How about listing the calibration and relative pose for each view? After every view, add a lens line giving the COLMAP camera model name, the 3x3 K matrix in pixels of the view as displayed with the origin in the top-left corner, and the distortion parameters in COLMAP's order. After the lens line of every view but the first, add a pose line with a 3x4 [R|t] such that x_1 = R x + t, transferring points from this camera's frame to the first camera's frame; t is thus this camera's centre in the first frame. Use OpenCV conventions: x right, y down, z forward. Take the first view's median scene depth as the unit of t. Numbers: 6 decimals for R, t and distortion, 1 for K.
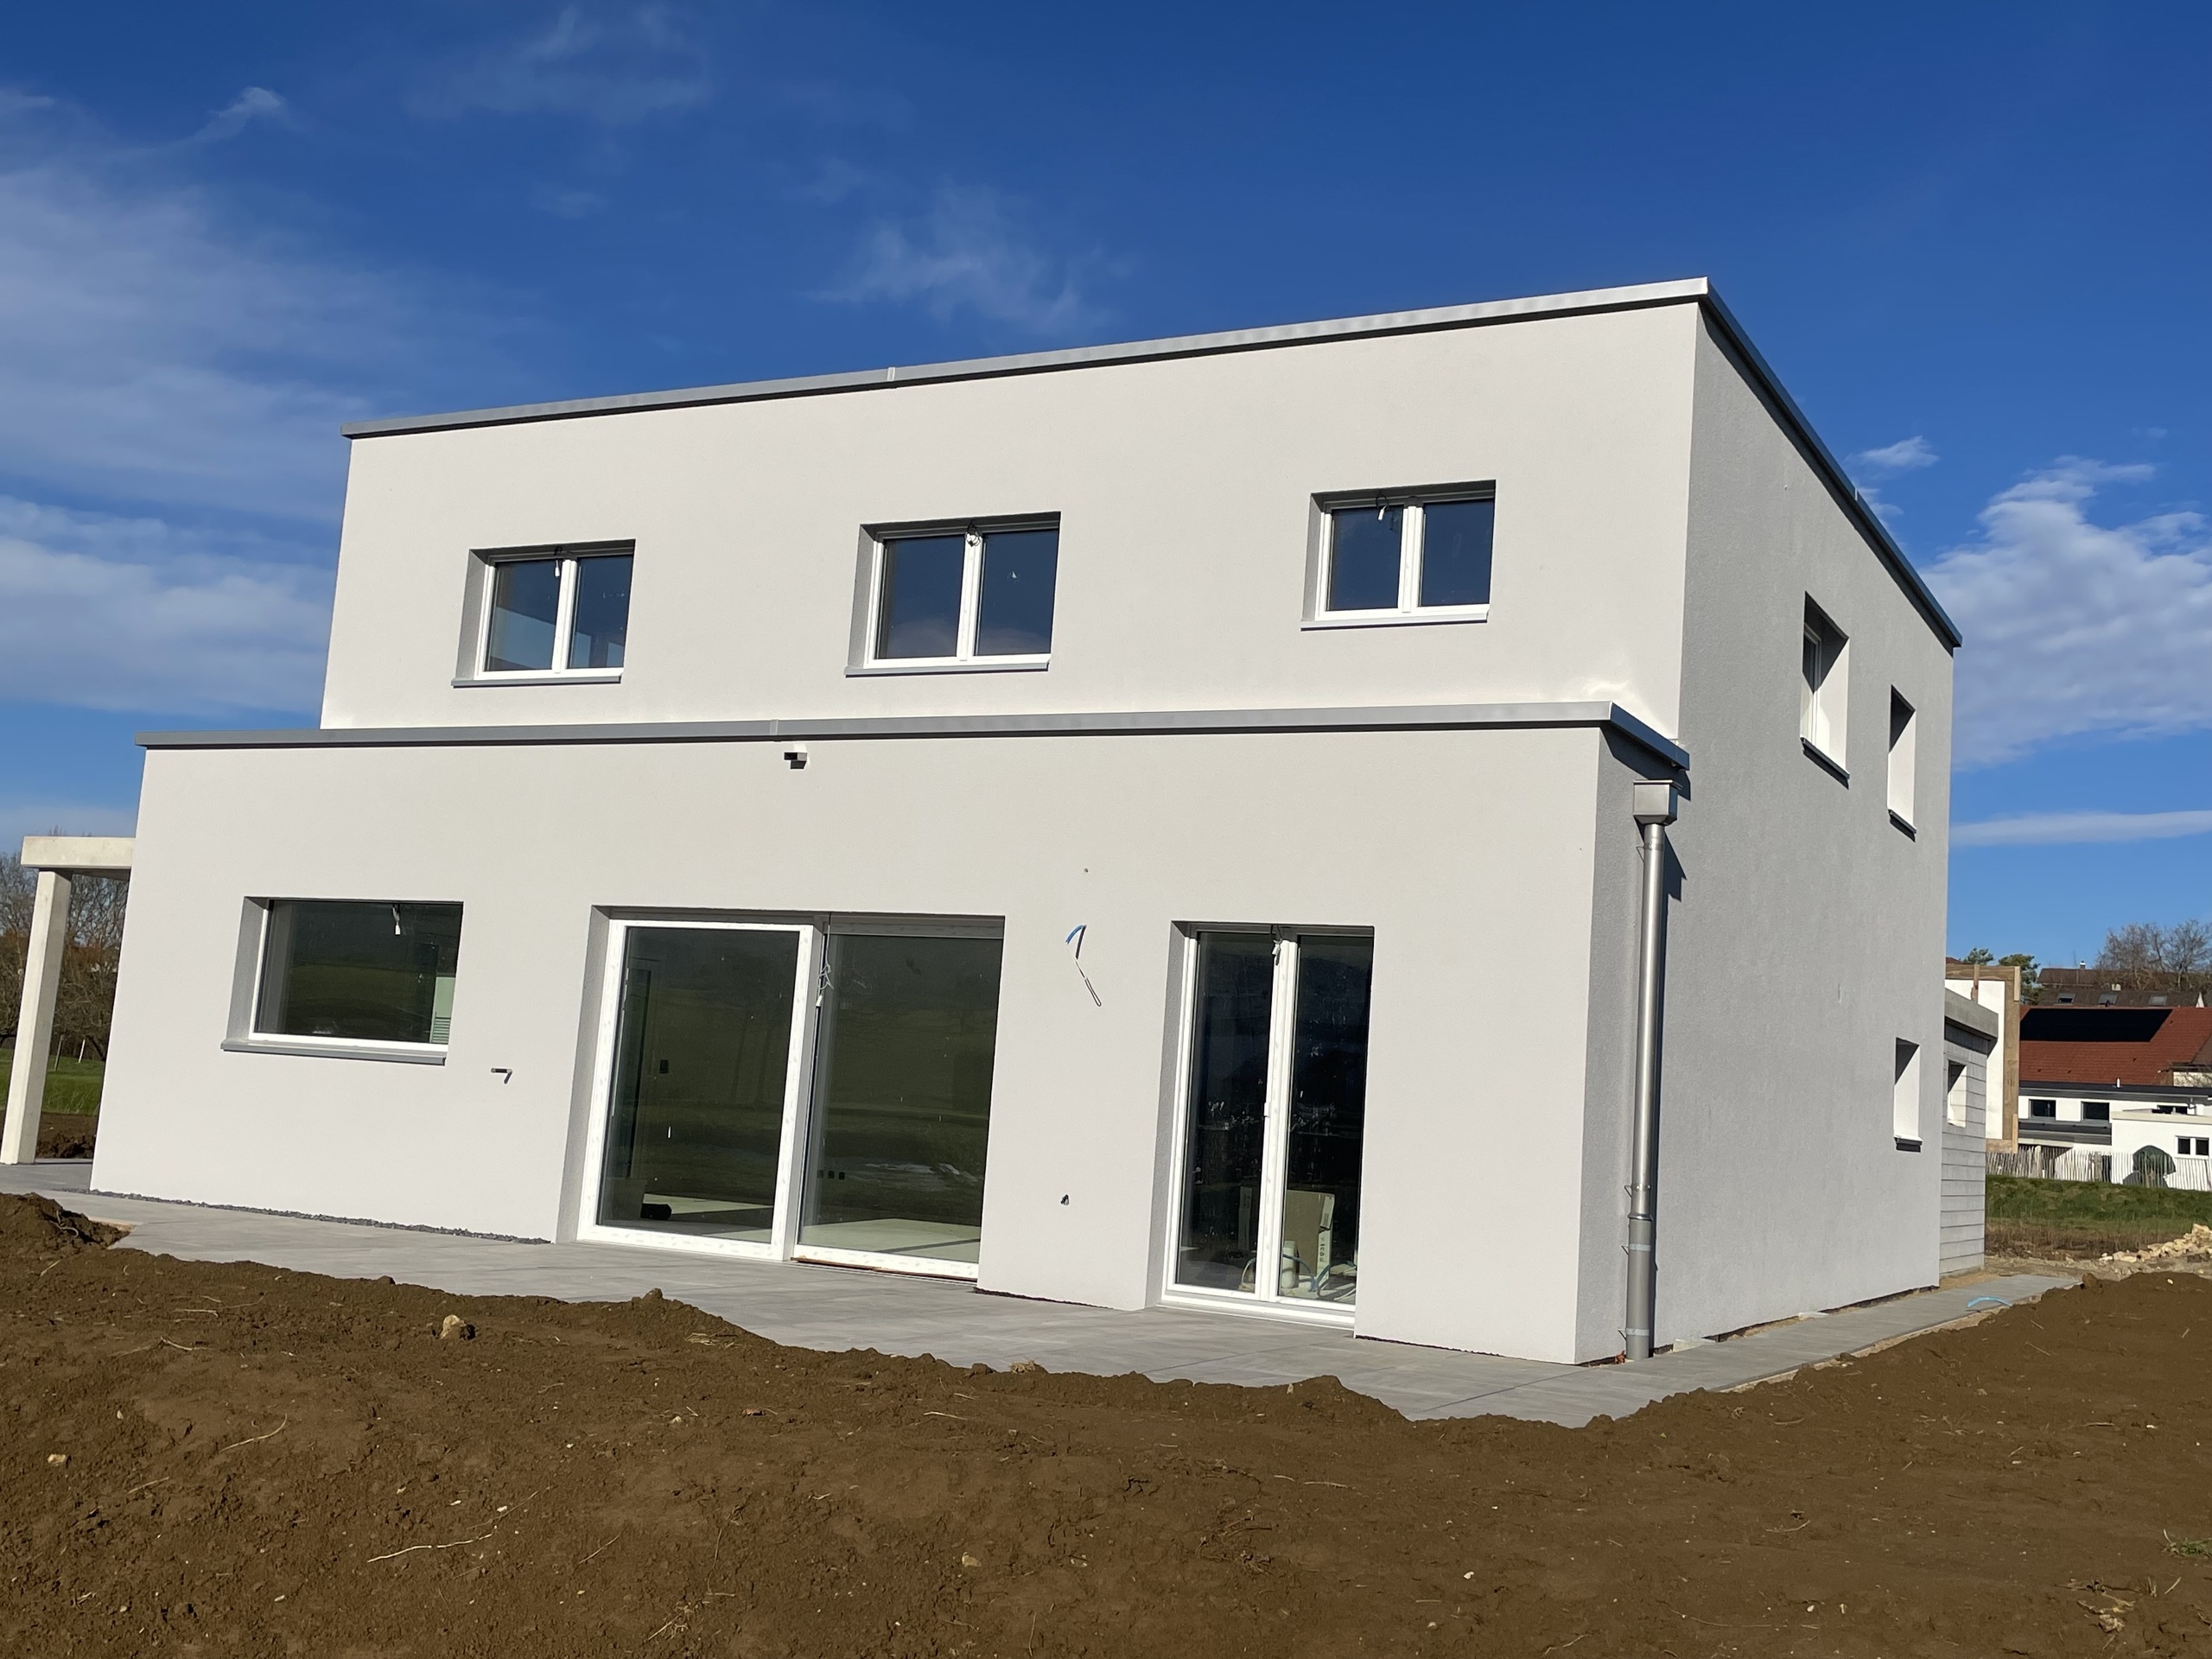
lens RADIAL K [[2303.5, 0, 1098.4], [0, 2303.5, 815.3], [0, 0, 1]] dist [0.087770, 0.000000]
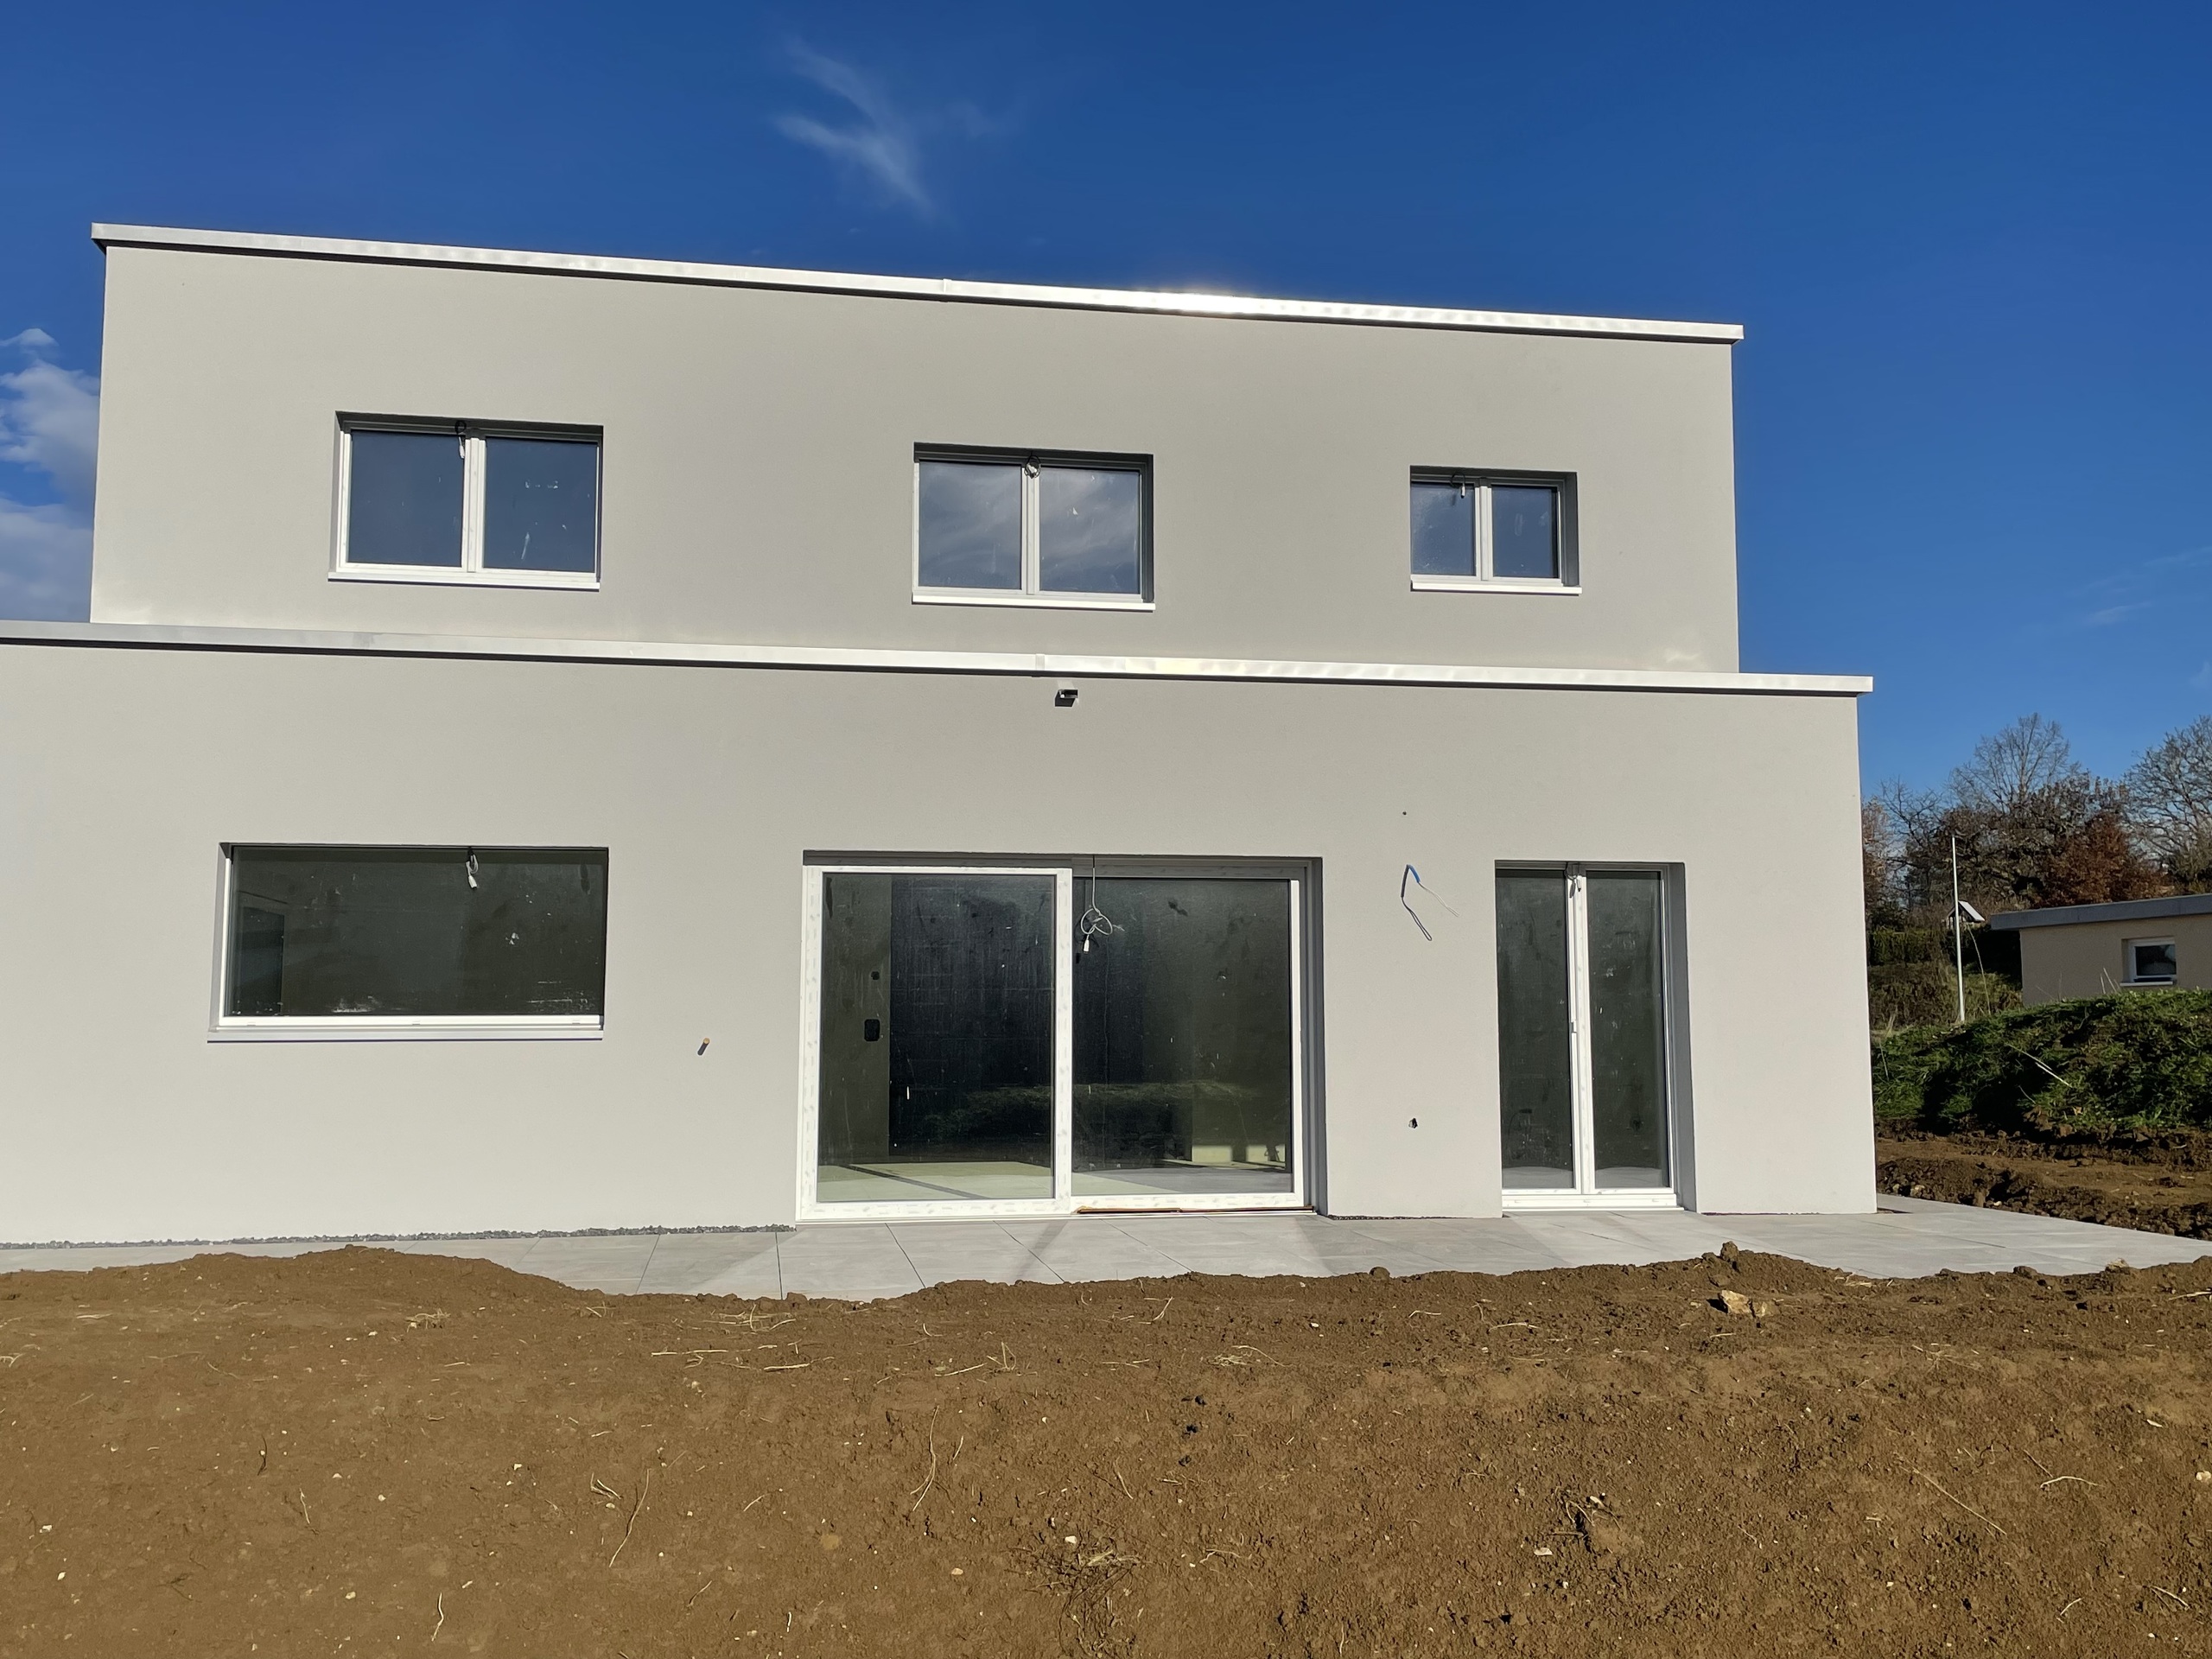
lens RADIAL K [[2060.4, 0, 1108.7], [0, 2060.4, 854.2], [0, 0, 1]] dist [0.017439, 0.000000]
pose [[0.785355, -0.014456, 0.618877, -0.625088], [-0.019707, 0.998637, 0.048335, 0.000224], [-0.618732, -0.050157, 0.783999, 0.313446]]
